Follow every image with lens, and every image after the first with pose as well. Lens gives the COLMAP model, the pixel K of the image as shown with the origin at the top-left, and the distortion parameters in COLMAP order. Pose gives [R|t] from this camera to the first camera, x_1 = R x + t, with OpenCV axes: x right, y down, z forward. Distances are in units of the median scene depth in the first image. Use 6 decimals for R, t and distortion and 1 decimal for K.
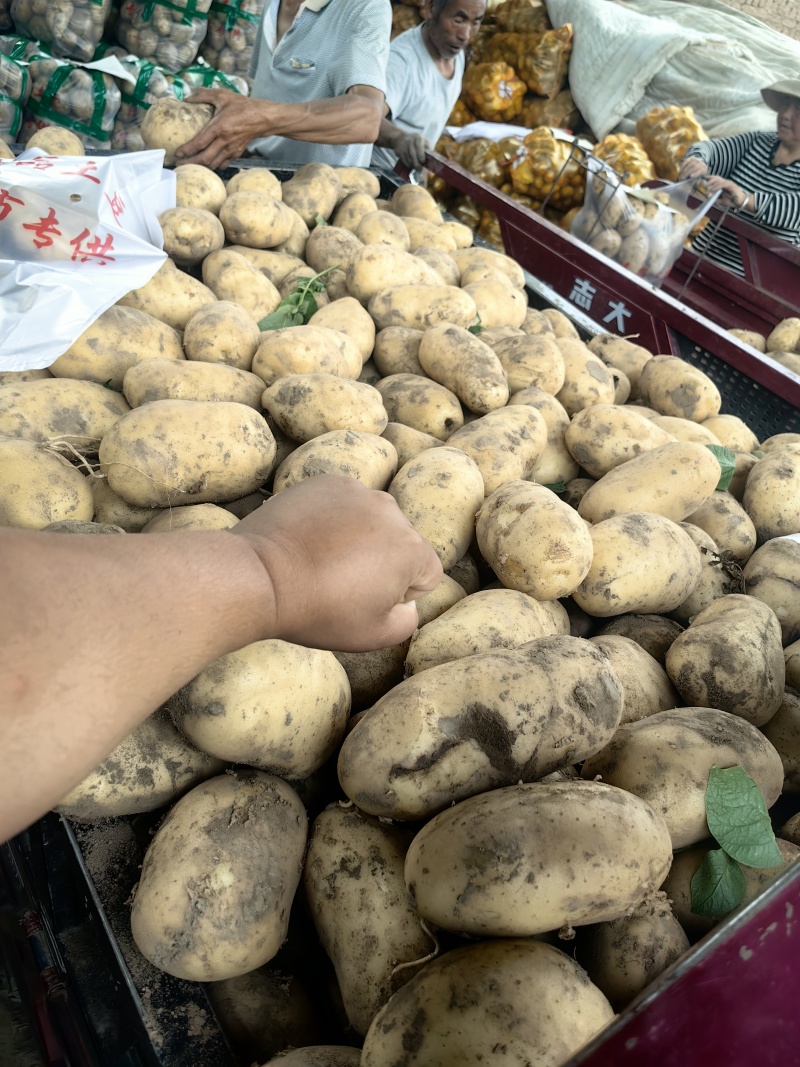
lens RADIAL K [[861.0, 0, 400.0], [0, 861.0, 533.5], [0, 0, 1]] dist [0.010803, 0.013445]
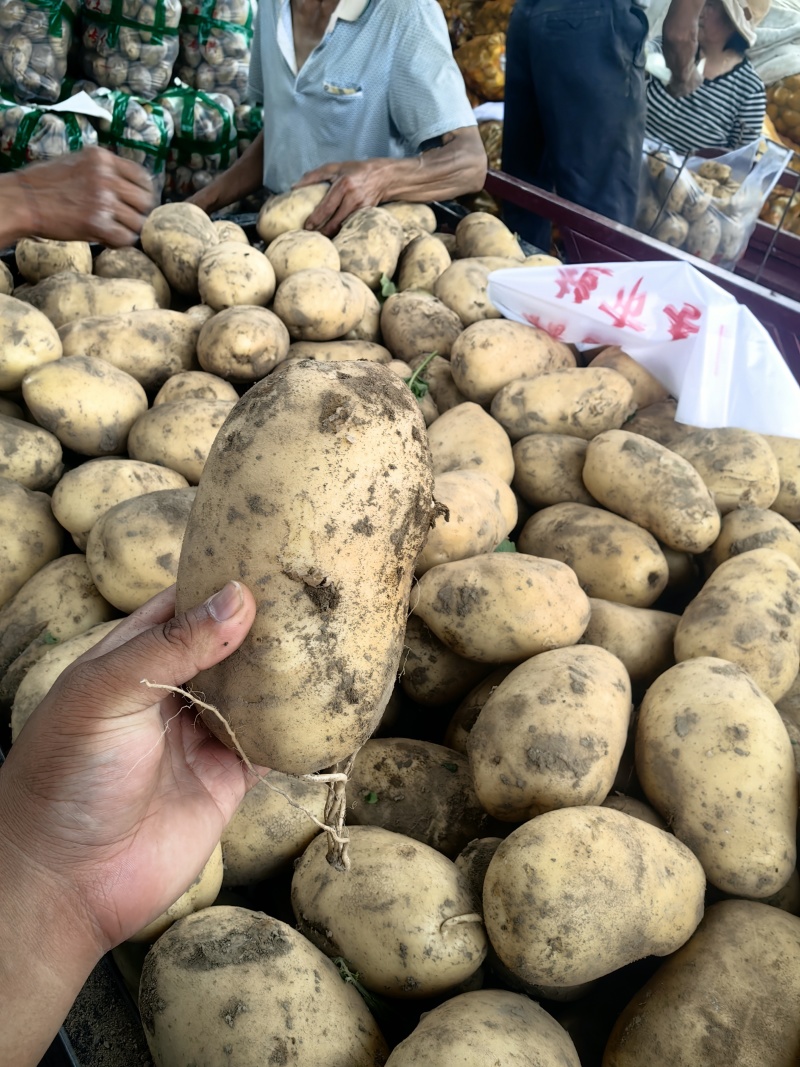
lens RADIAL K [[834.3, 0, 401.0], [0, 834.3, 551.4], [0, 0, 1]] dist [0.016400, -0.011493]
pose [[0.990988, -0.132791, -0.017595, -0.054931], [0.133538, 0.989681, 0.051961, -0.085779], [0.010513, -0.053843, 0.998494, 0.116685]]
